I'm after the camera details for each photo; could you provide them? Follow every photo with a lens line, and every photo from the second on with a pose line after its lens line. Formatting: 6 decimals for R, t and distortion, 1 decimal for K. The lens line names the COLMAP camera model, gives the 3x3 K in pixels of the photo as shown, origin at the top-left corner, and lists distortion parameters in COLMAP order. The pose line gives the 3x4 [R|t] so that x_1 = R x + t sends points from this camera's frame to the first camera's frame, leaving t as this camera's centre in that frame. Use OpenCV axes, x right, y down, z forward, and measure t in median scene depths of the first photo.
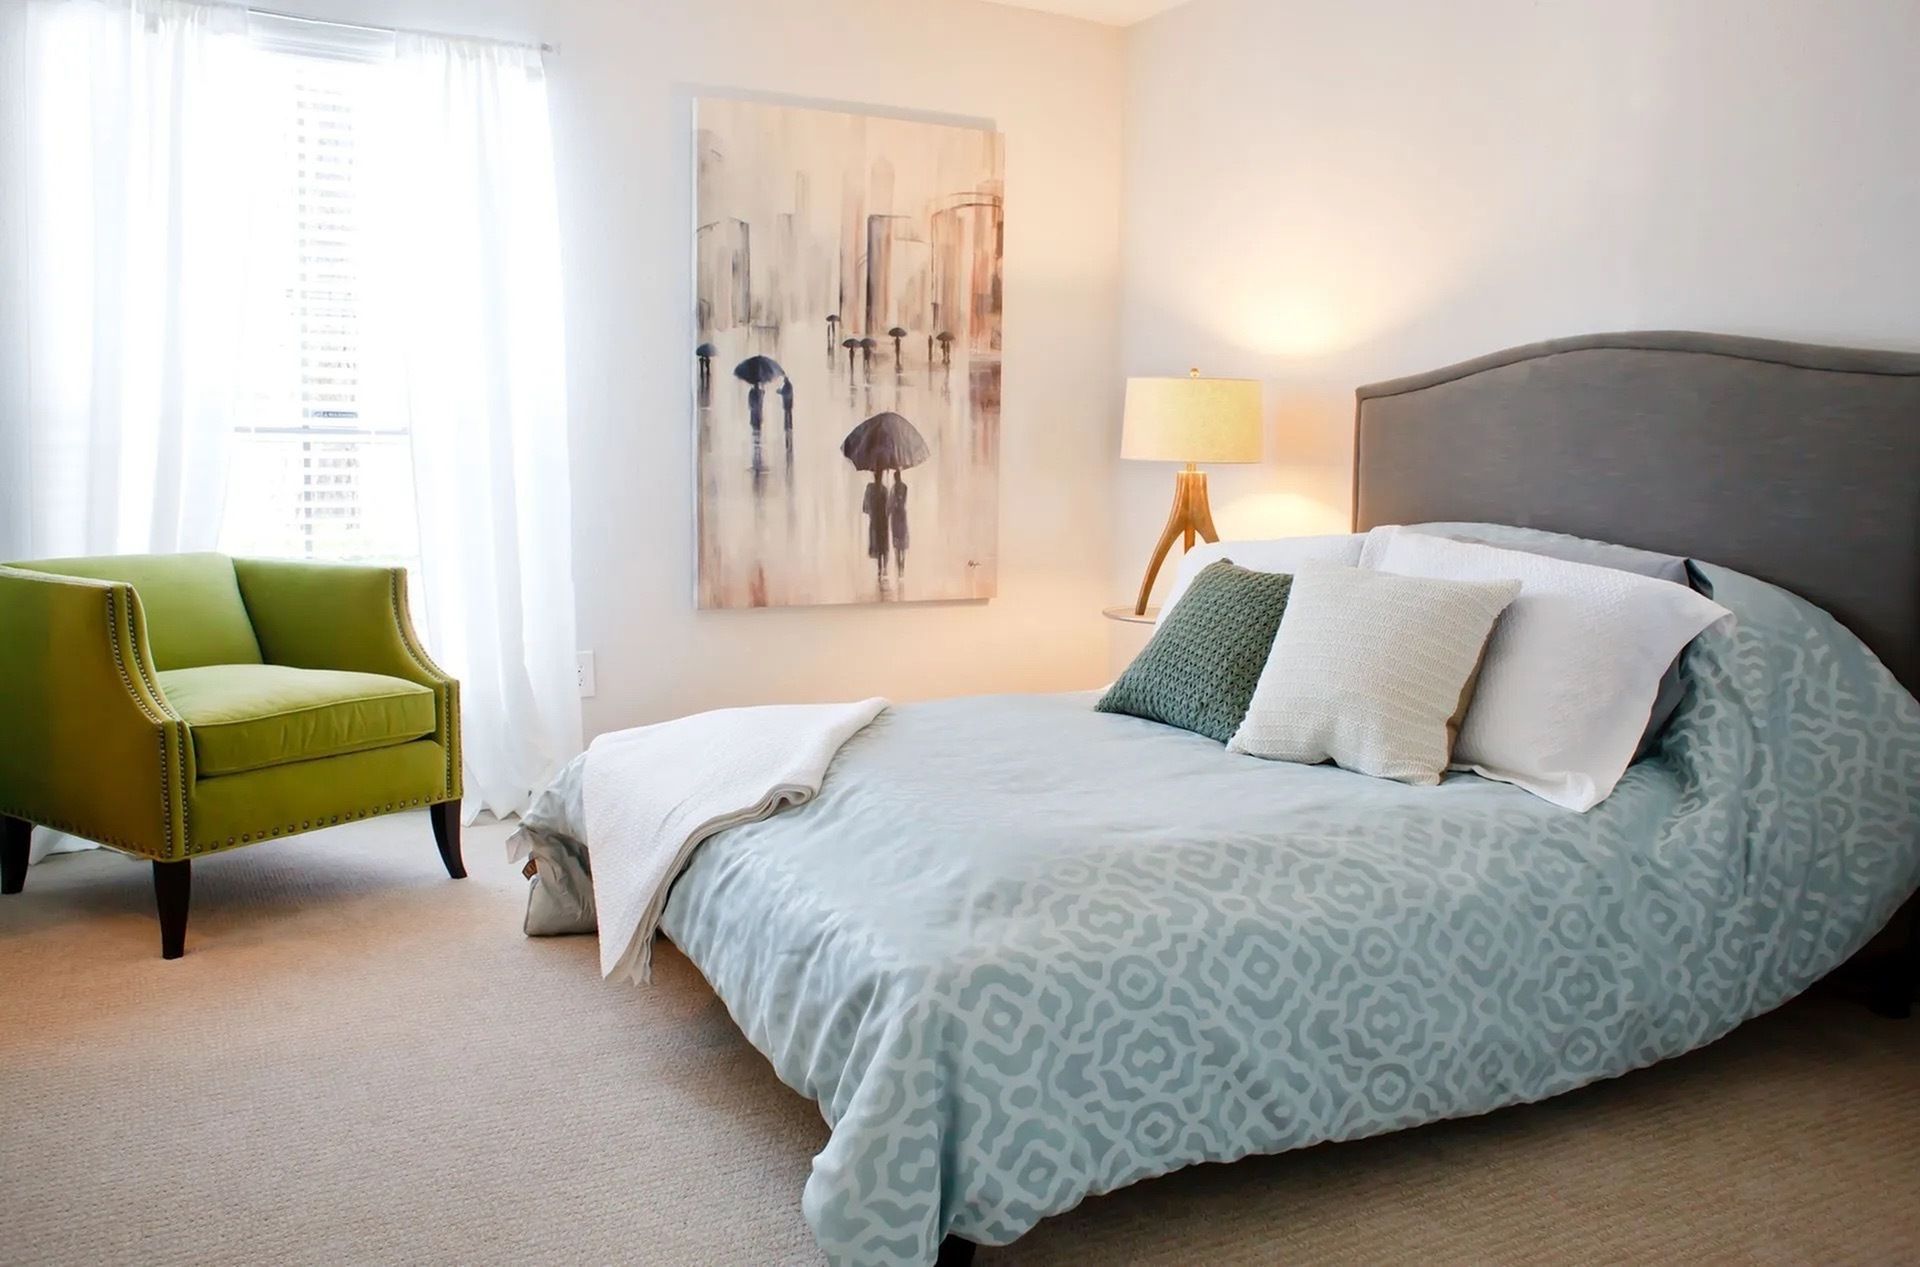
lens RADIAL K [[1520.8, 0, 960.0], [0, 1520.8, 633.5], [0, 0, 1]] dist [-0.055404, 0.000215]
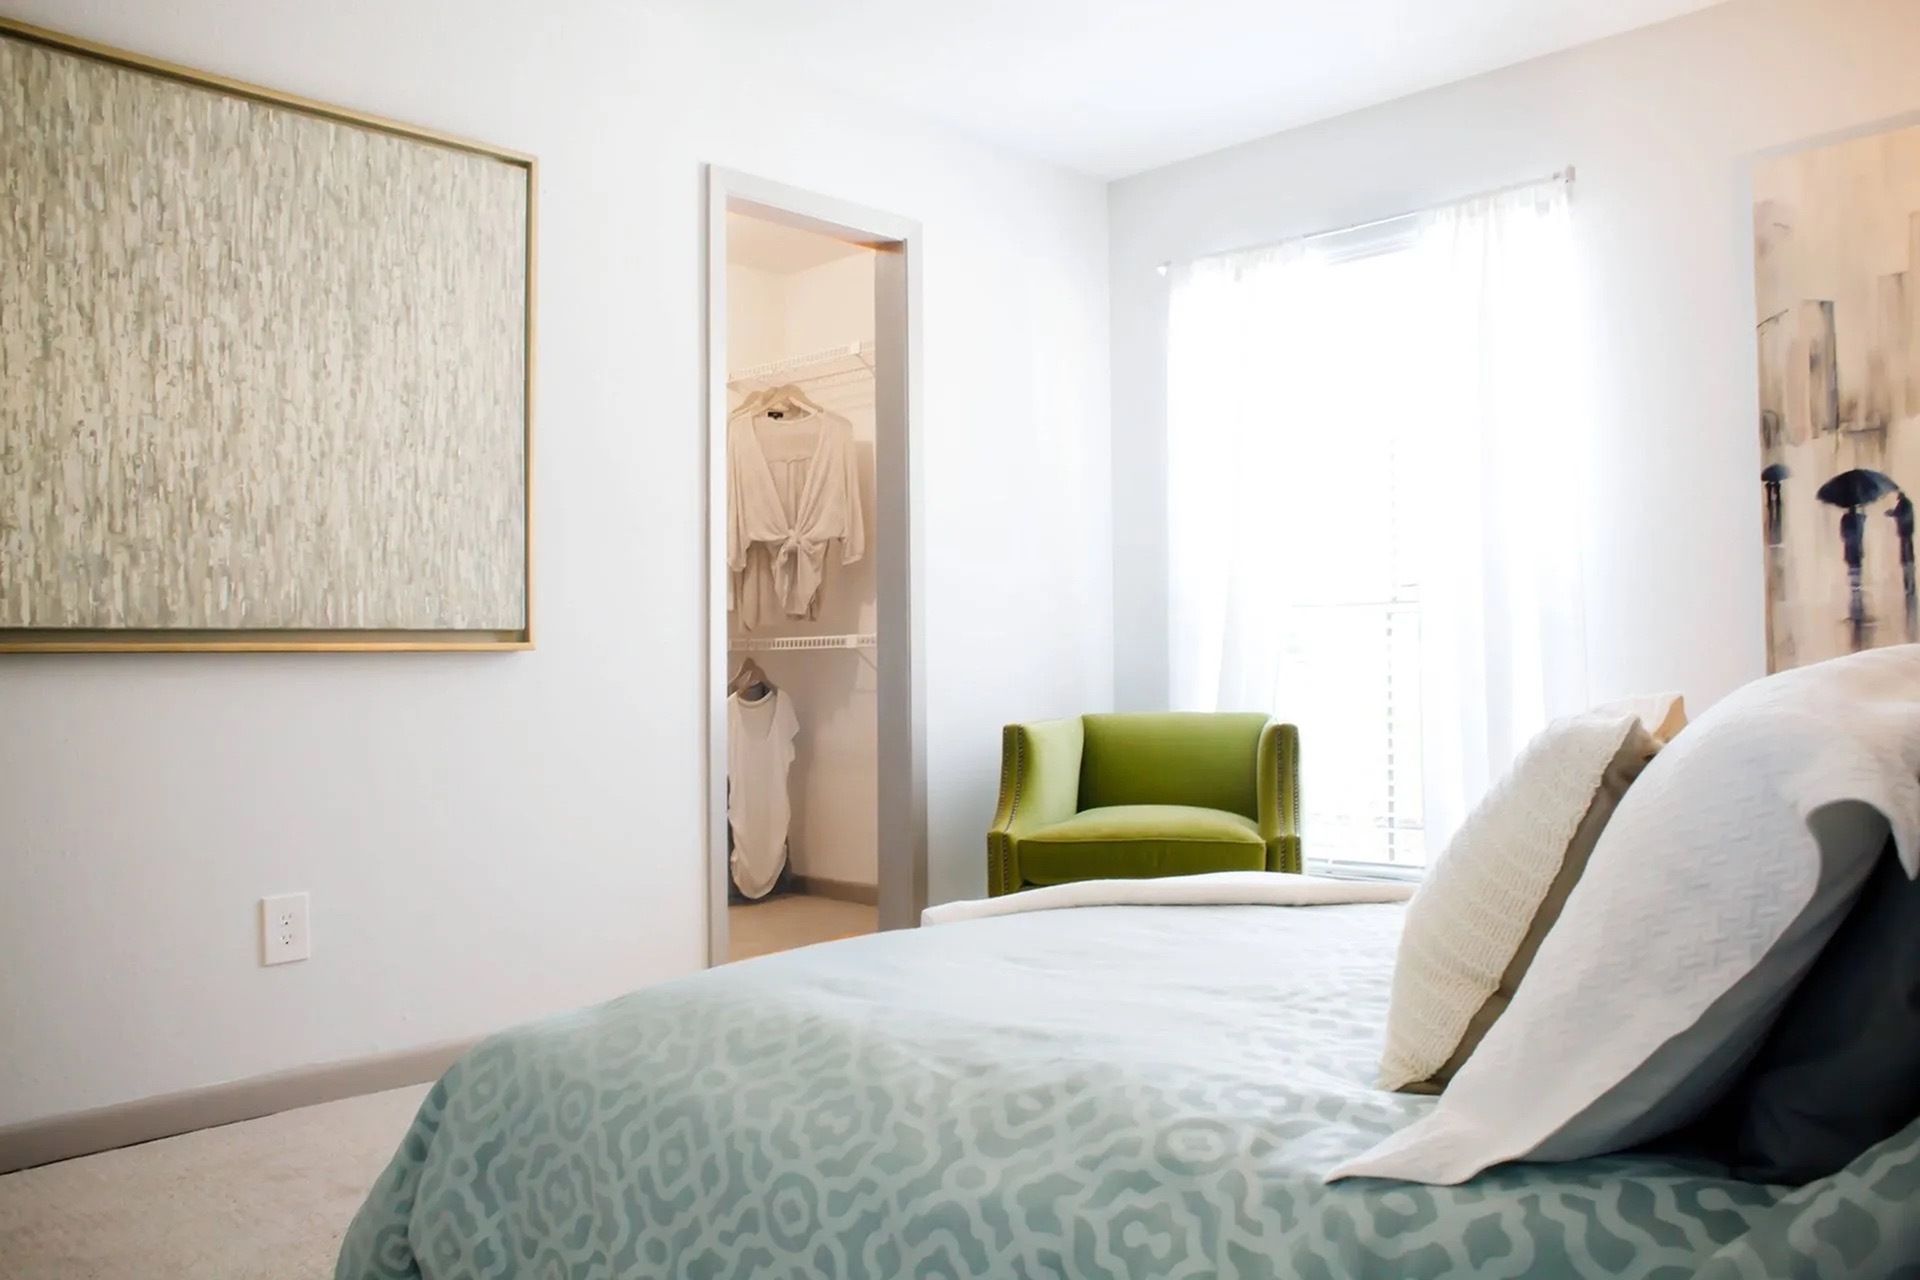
lens RADIAL K [[1494.9, 0, 960.0], [0, 1494.9, 640.0], [0, 0, 1]] dist [-0.101638, 0.161053]
pose [[0.308513, -0.038479, -0.950442, 0.428359], [-0.097758, 0.992608, -0.071918, -0.003710], [0.946184, 0.115100, 0.302471, 0.377290]]
